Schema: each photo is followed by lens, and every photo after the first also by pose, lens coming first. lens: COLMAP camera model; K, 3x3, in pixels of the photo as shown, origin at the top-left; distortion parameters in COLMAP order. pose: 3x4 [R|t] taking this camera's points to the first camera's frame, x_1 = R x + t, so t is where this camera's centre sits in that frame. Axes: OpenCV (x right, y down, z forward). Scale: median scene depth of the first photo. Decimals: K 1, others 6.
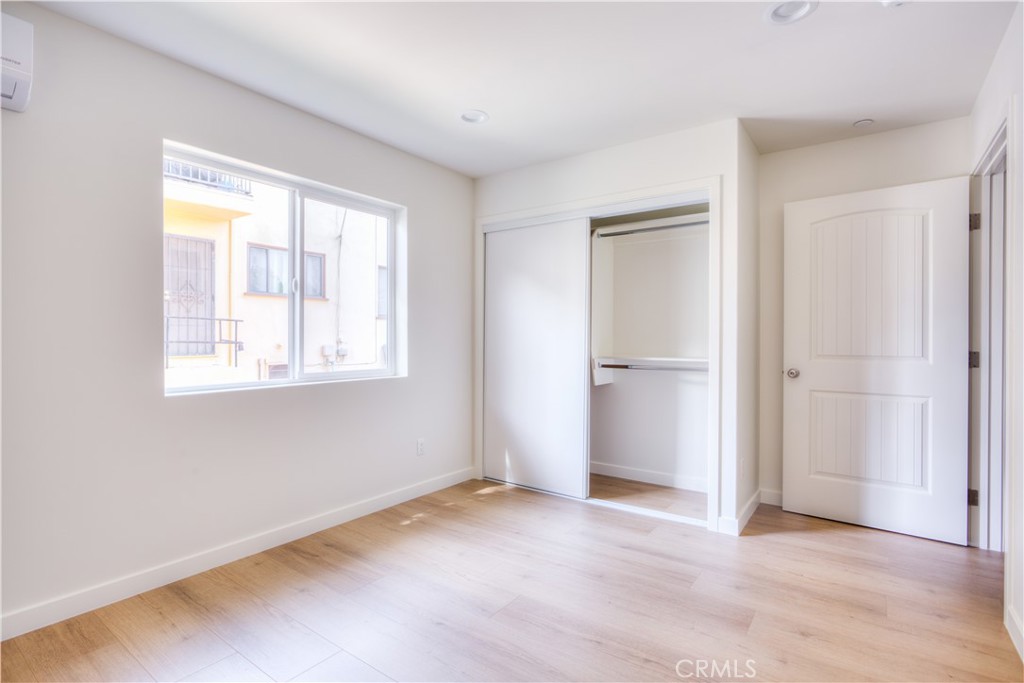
lens RADIAL K [[496.8, 0, 507.7], [0, 496.8, 337.9], [0, 0, 1]] dist [-0.020100, 0.007460]
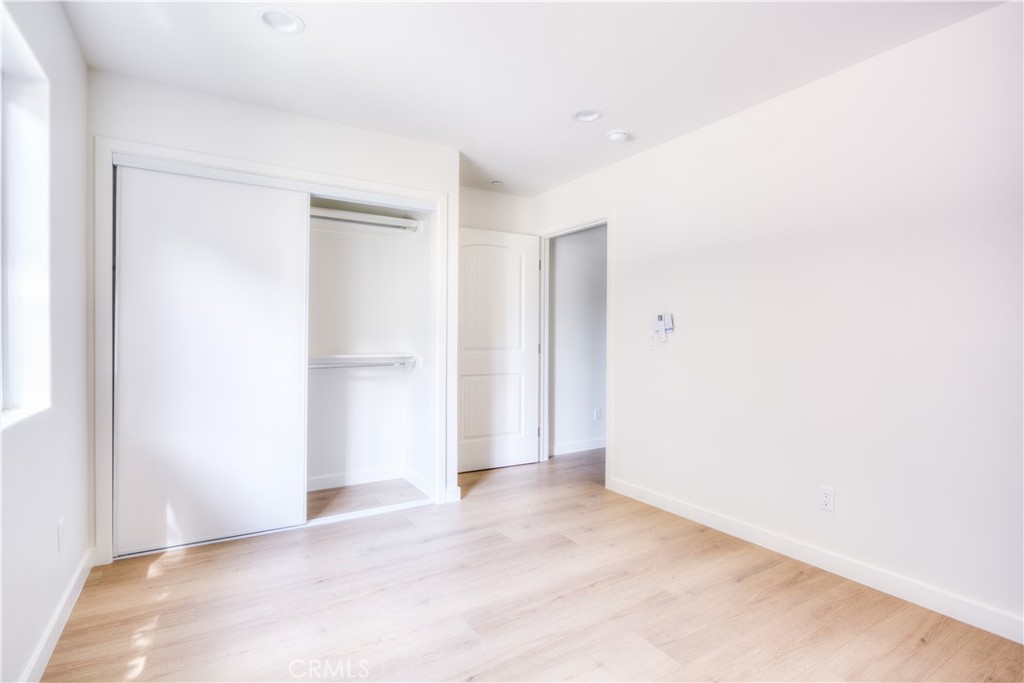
lens RADIAL K [[496.8, 0, 508.8], [0, 496.8, 338.4], [0, 0, 1]] dist [-0.020100, 0.007460]
pose [[0.383455, -0.002792, 0.923555, -0.511511], [-0.000800, 0.999994, 0.003355, 0.004065], [-0.923559, -0.002025, 0.383450, 0.367802]]
